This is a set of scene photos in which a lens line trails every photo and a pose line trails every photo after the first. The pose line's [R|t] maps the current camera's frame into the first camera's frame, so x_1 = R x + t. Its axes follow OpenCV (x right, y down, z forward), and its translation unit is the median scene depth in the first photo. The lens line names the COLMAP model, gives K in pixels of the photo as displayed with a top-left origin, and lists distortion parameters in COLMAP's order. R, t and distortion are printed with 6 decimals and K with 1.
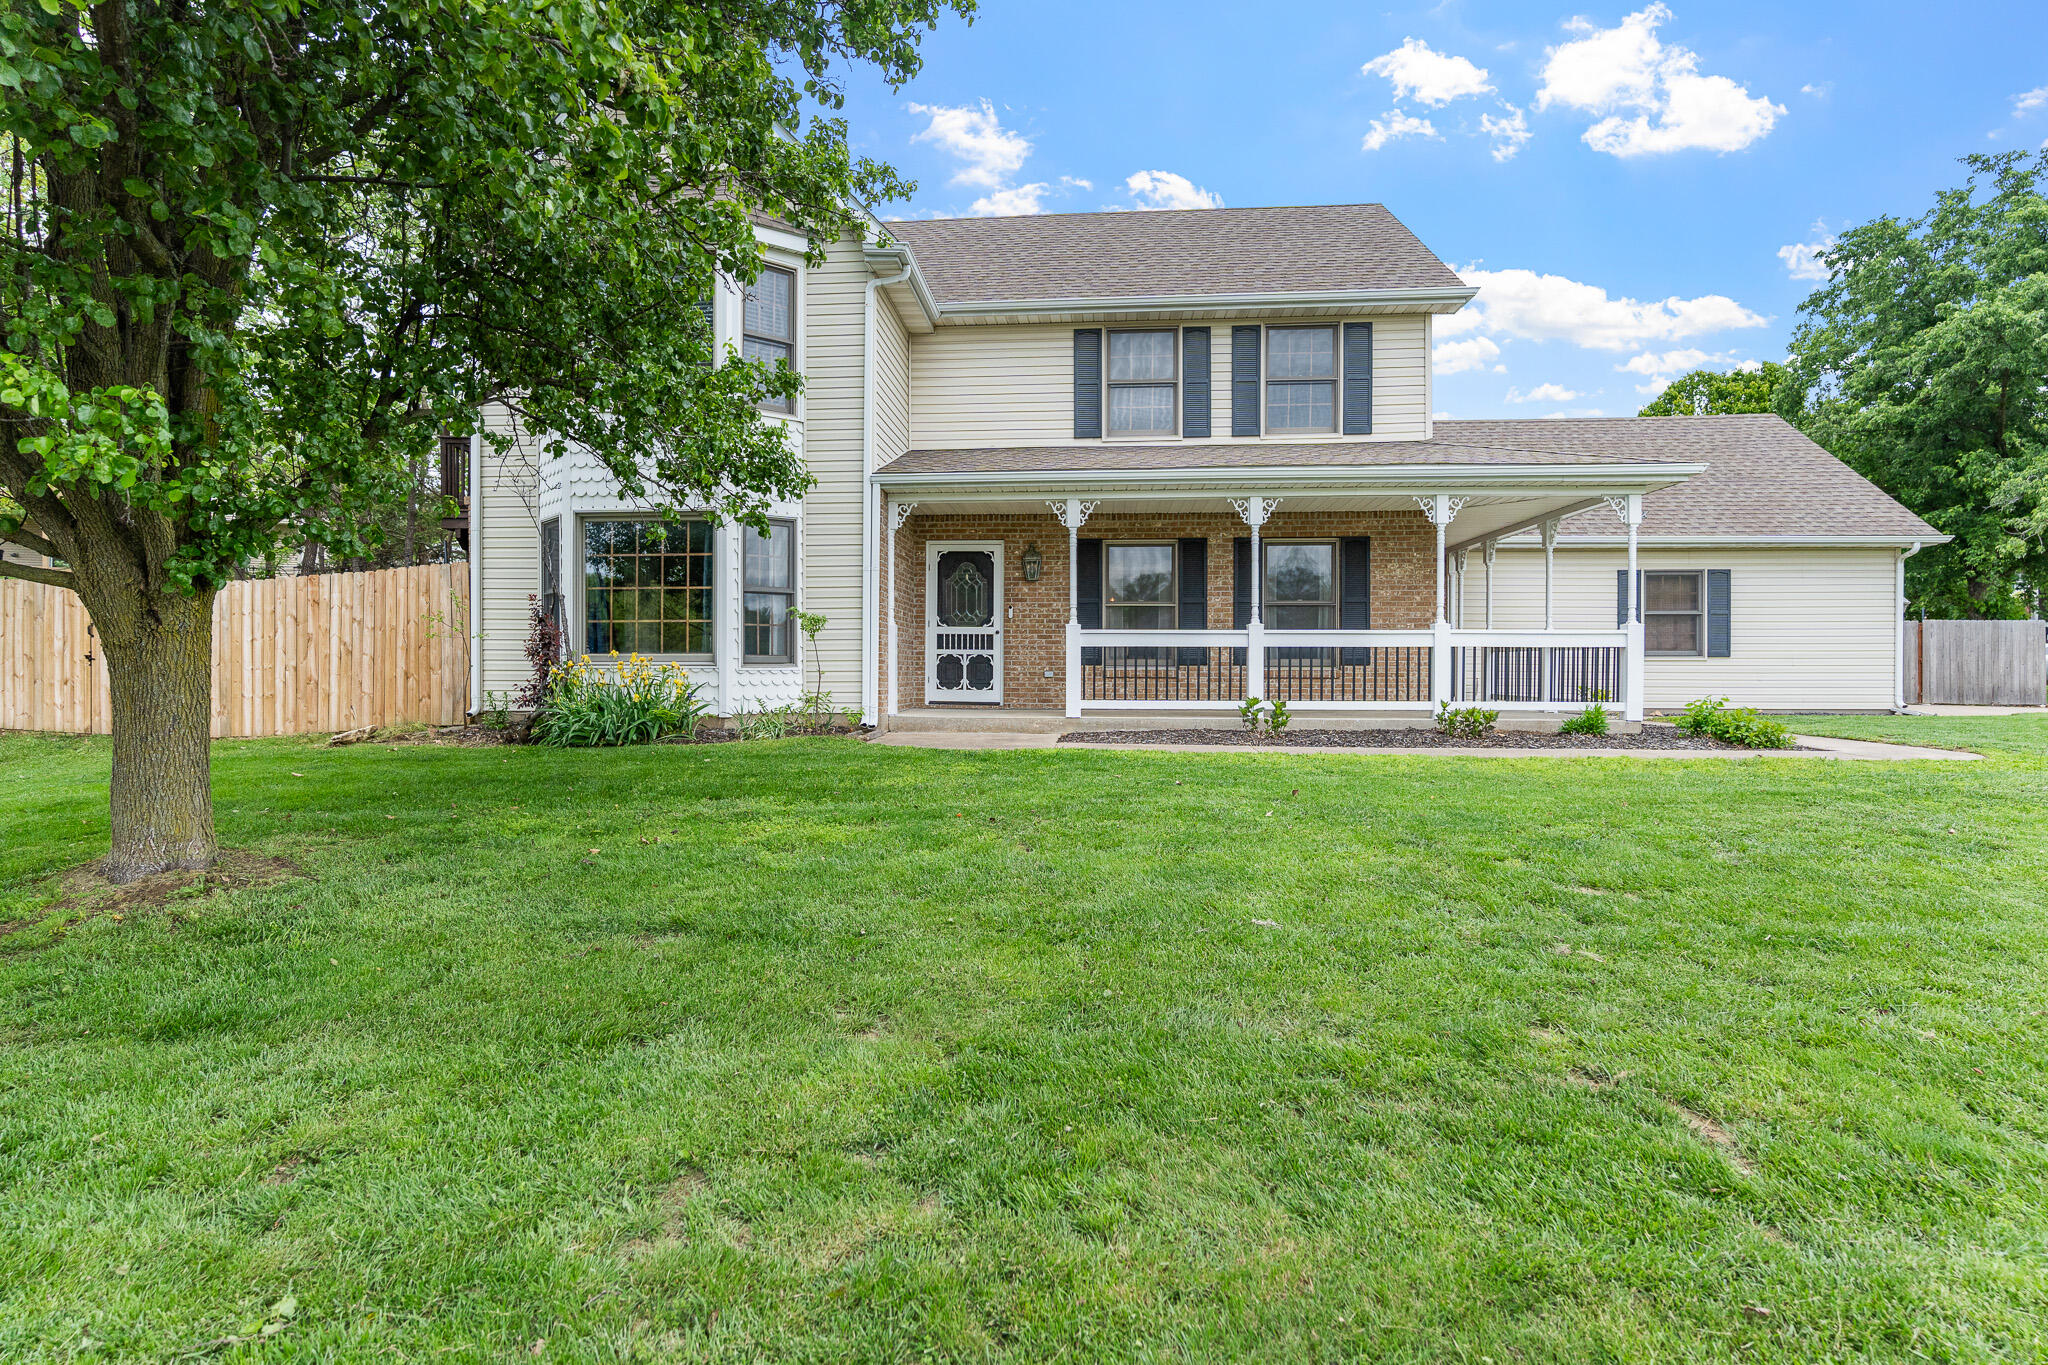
lens RADIAL K [[989.9, 0, 1024.0], [0, 989.9, 682.5], [0, 0, 1]] dist [-0.001649, 0.000928]
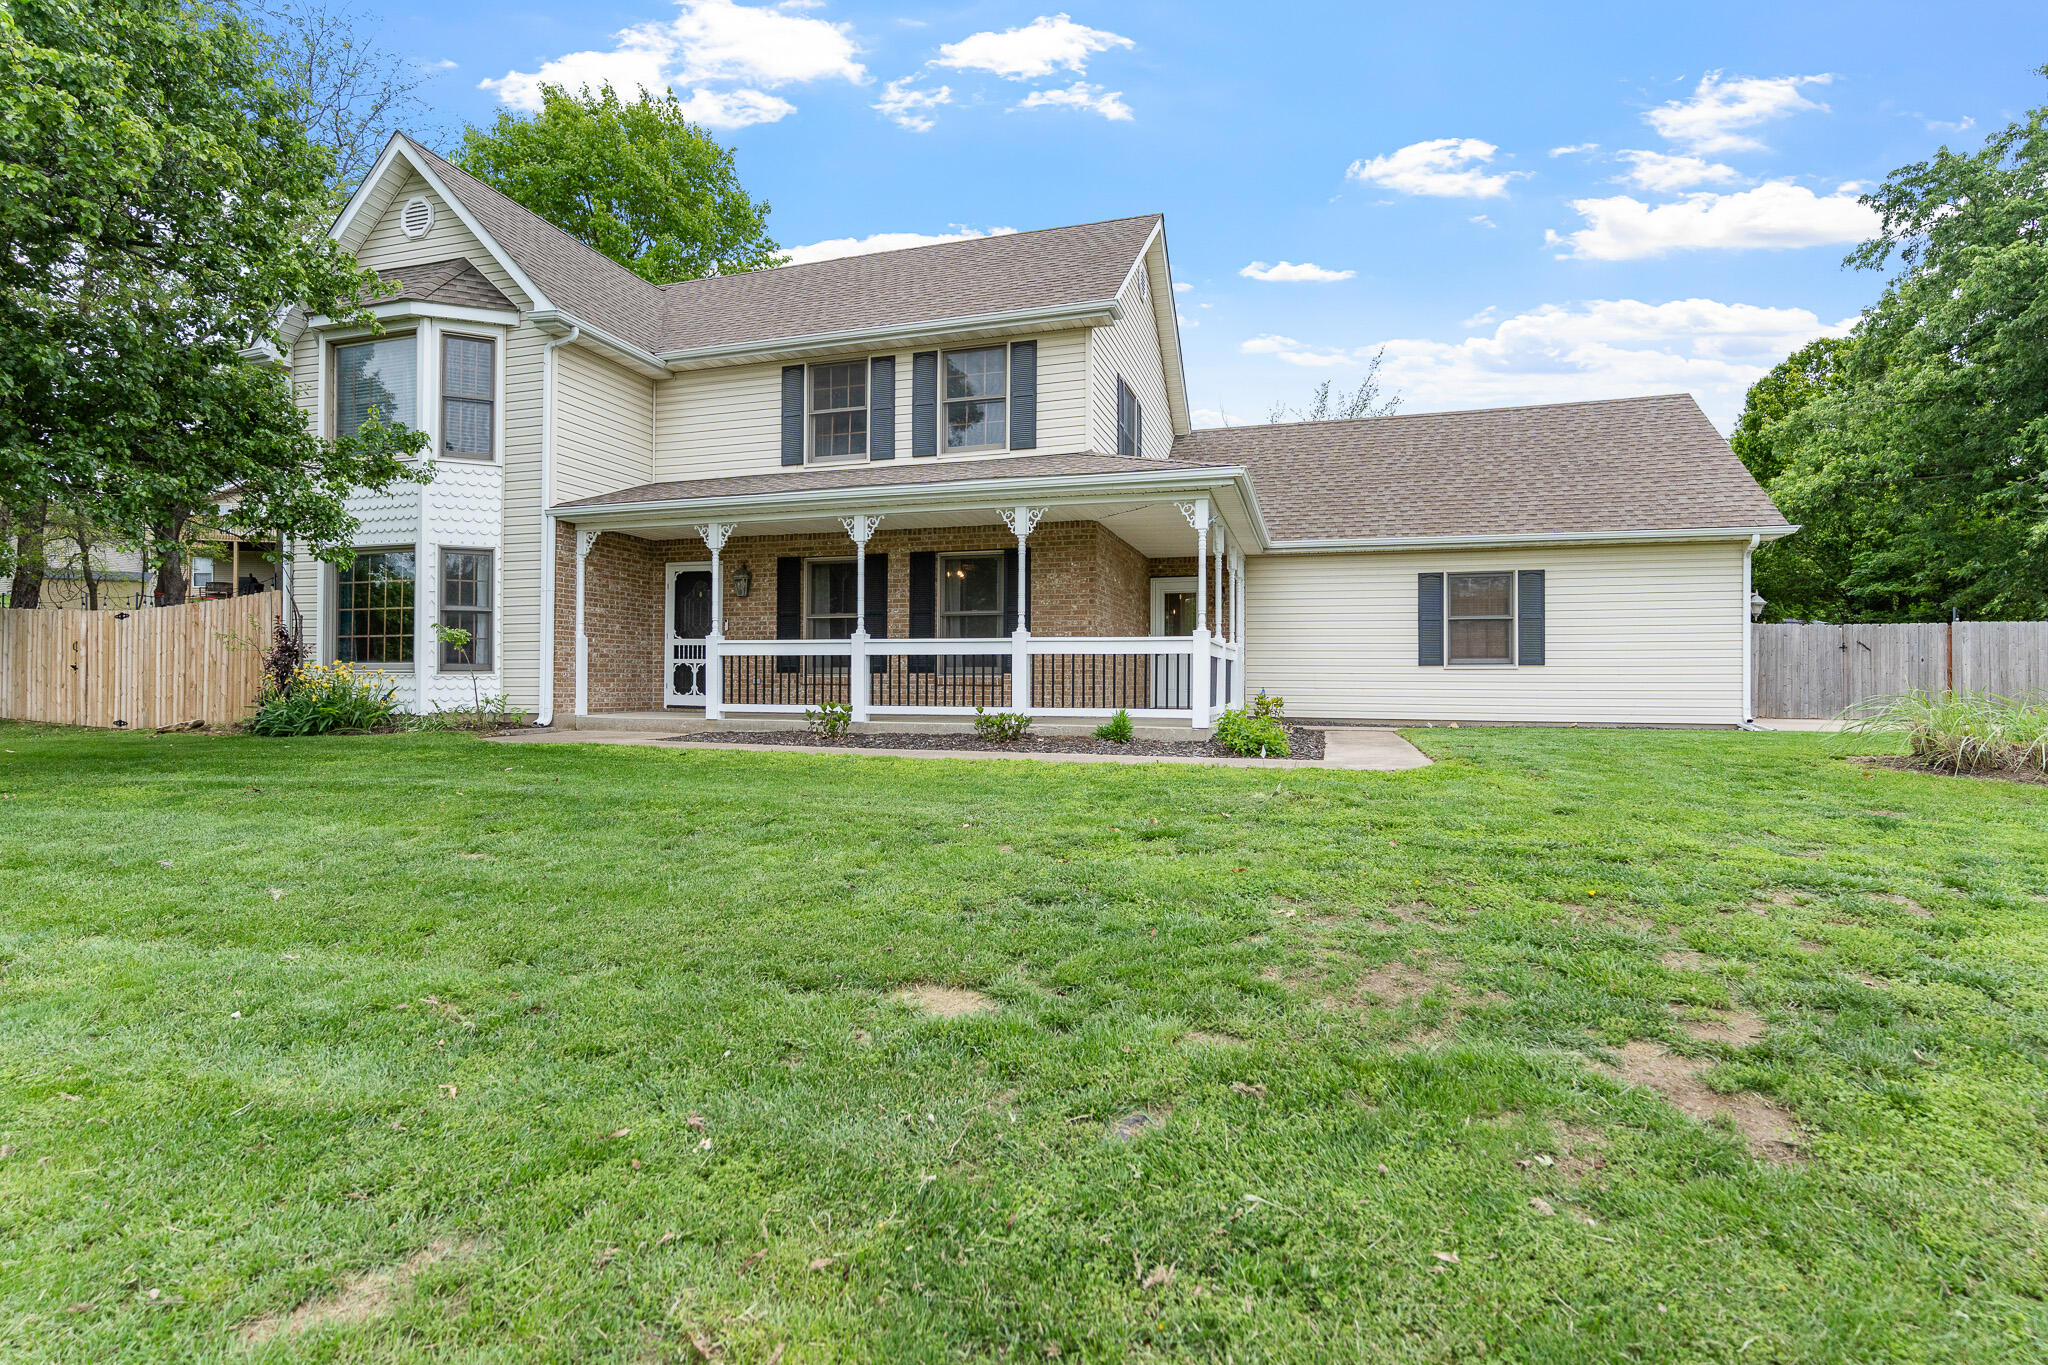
lens RADIAL K [[989.9, 0, 1024.0], [0, 989.9, 682.5], [0, 0, 1]] dist [-0.001649, 0.000928]
pose [[0.974050, 0.002211, -0.226320, 0.565588], [-0.004926, 0.999923, -0.011433, 0.004246], [0.226277, 0.012251, 0.973986, -0.003233]]
